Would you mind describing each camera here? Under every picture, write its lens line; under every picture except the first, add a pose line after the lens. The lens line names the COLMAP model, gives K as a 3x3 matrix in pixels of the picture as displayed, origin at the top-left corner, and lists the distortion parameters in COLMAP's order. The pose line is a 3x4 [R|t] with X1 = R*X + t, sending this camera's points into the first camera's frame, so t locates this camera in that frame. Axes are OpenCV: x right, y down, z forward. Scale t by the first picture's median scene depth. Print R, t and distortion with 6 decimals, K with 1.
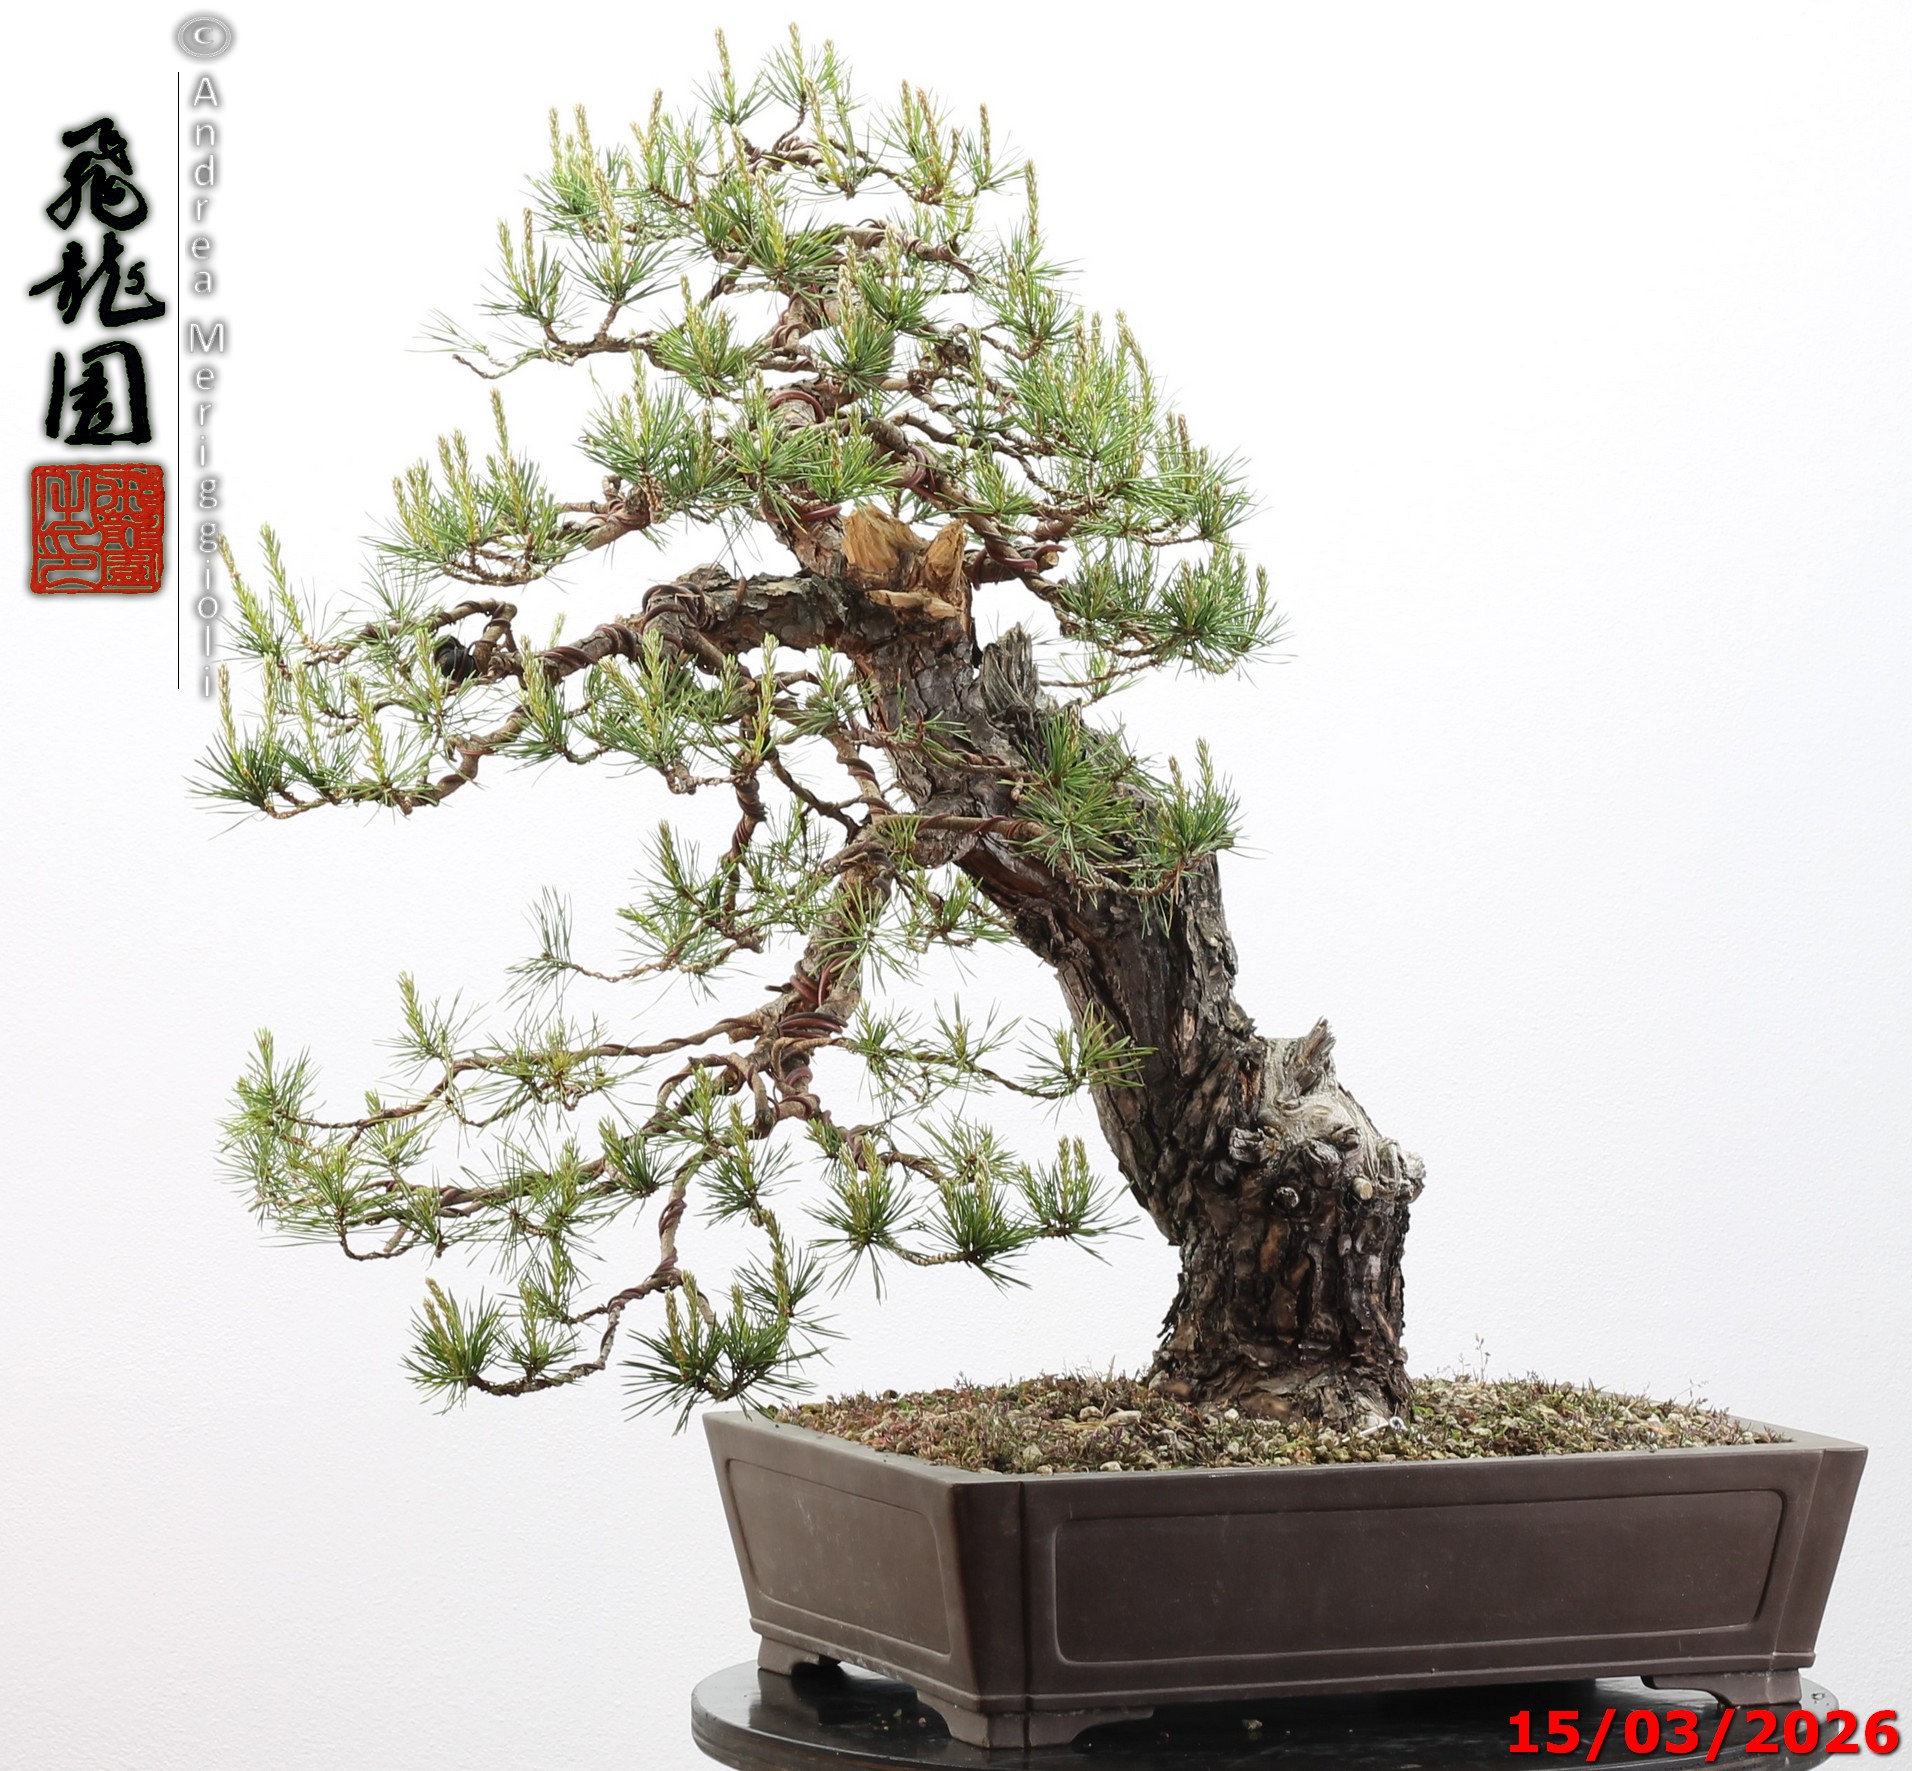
lens RADIAL K [[7206.6, 0, 956.0], [0, 7206.6, 885.5], [0, 0, 1]] dist [0.037156, -4.438504]
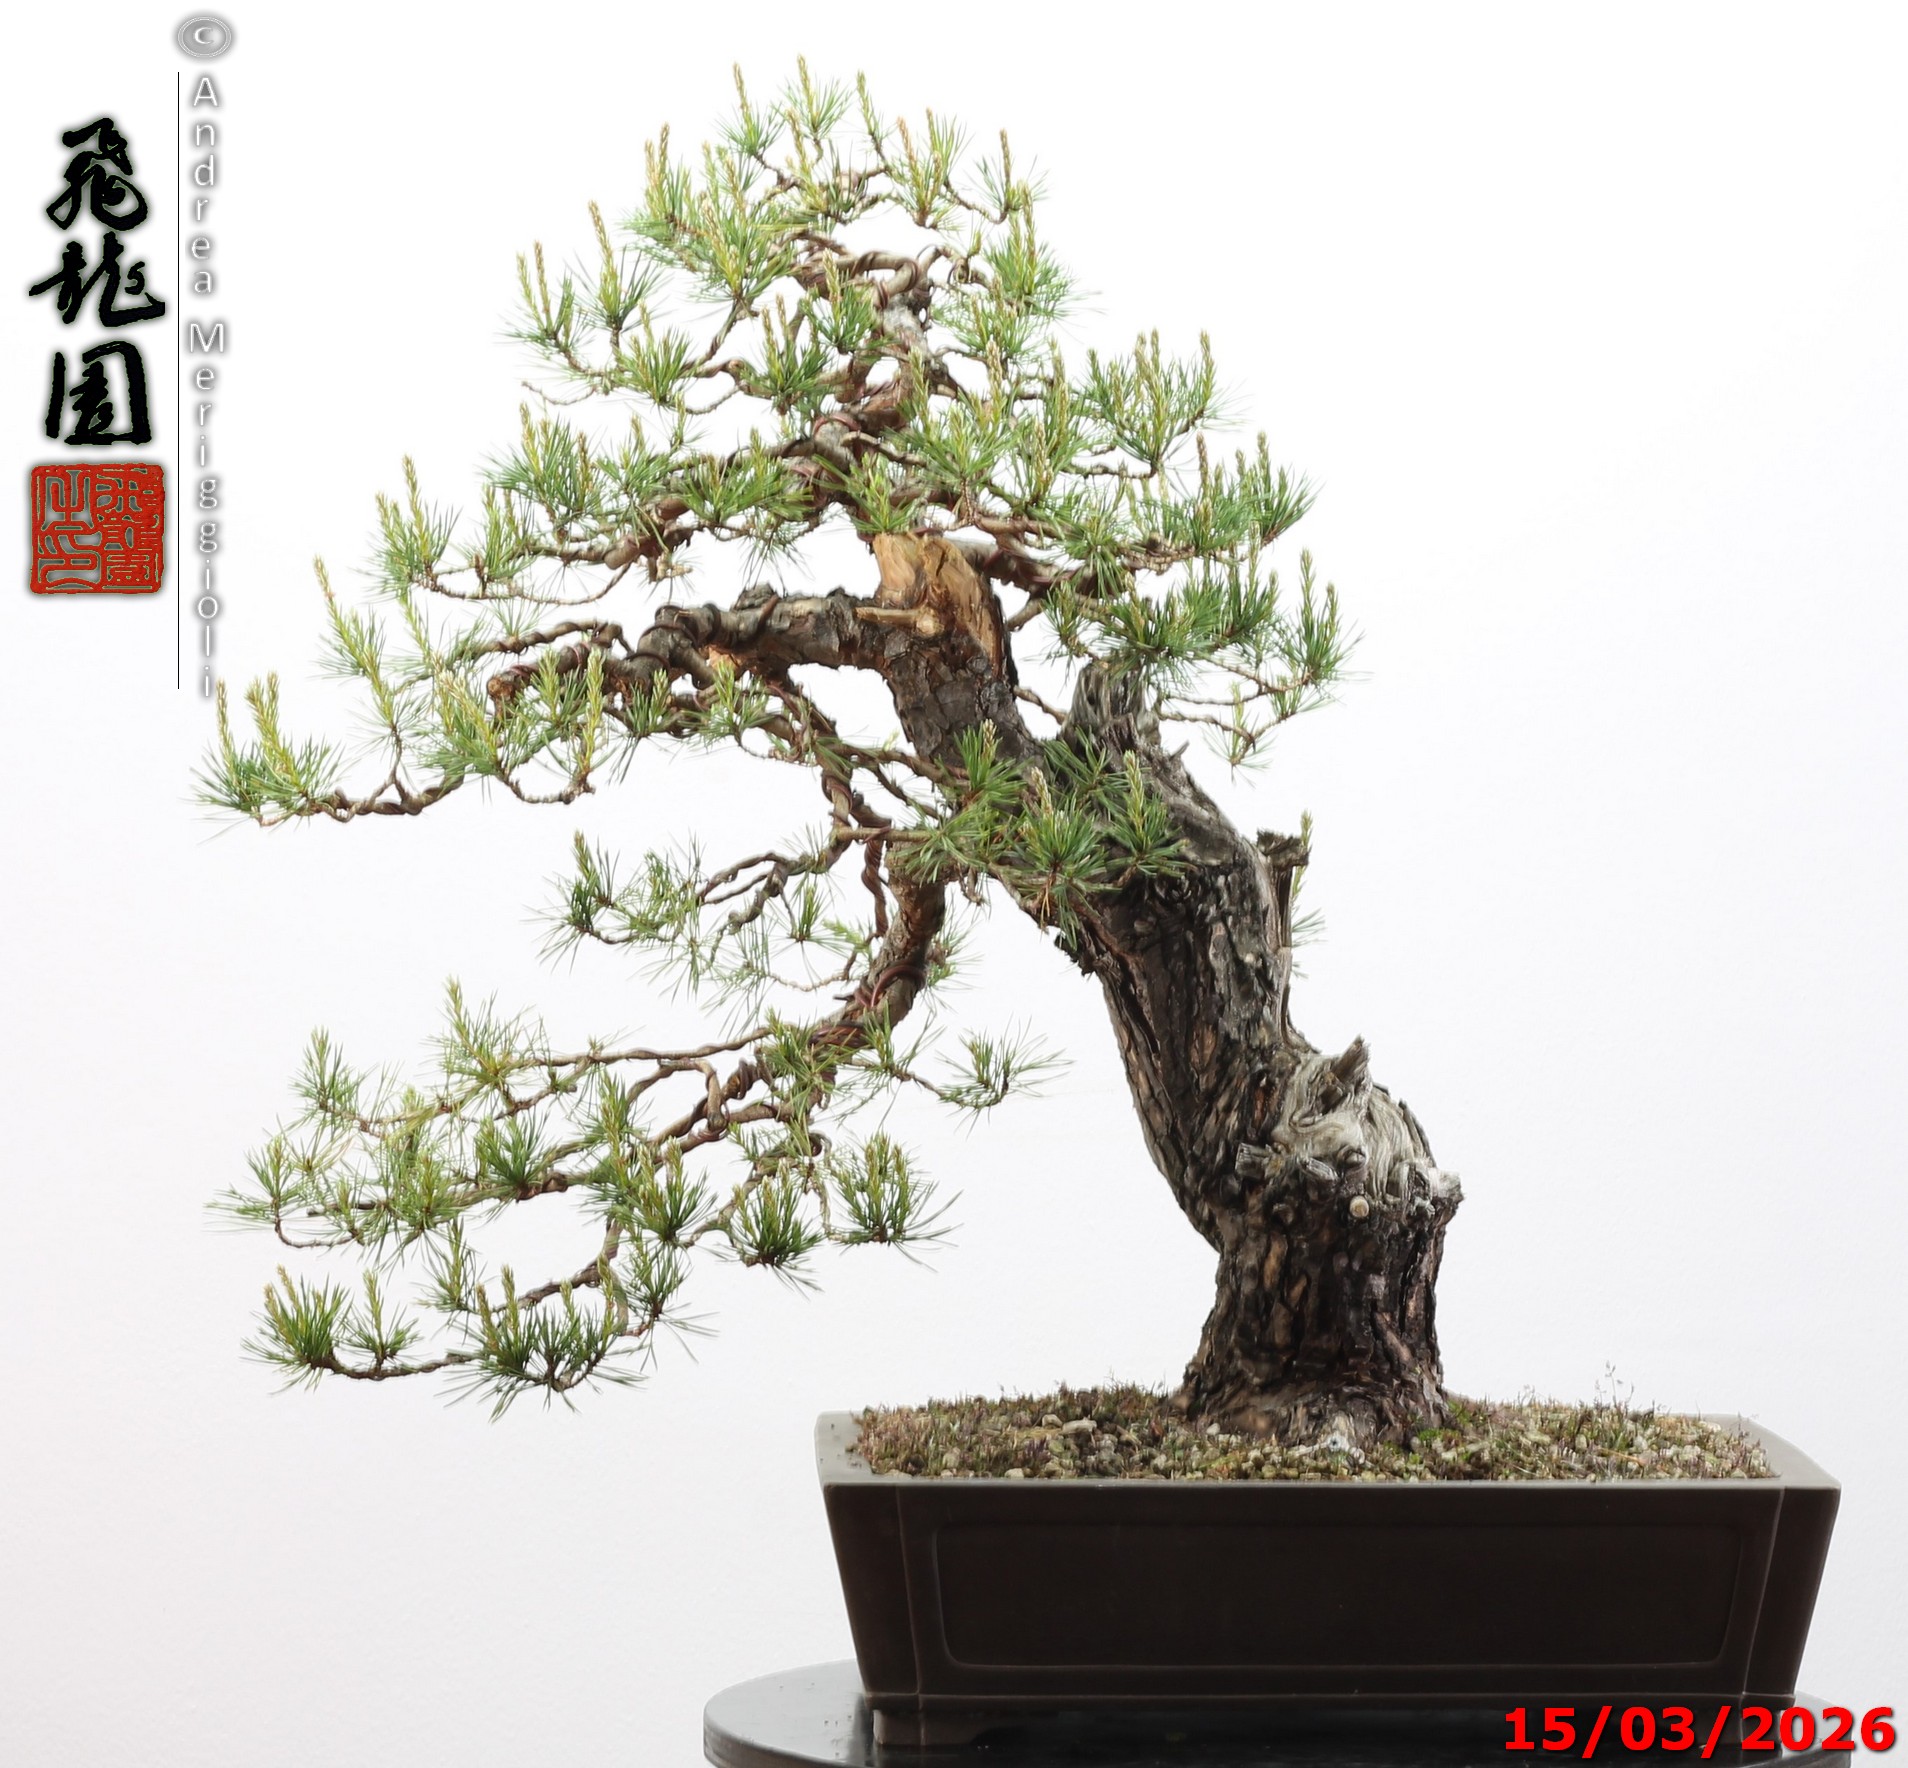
lens RADIAL K [[7191.5, 0, 954.0], [0, 7191.5, 884.0], [0, 0, 1]] dist [0.037156, -4.438504]
pose [[0.937887, 0.009624, -0.346808, 0.347756], [-0.011520, 0.999928, -0.003408, 0.001387], [0.346750, 0.007191, 0.937930, 0.047732]]
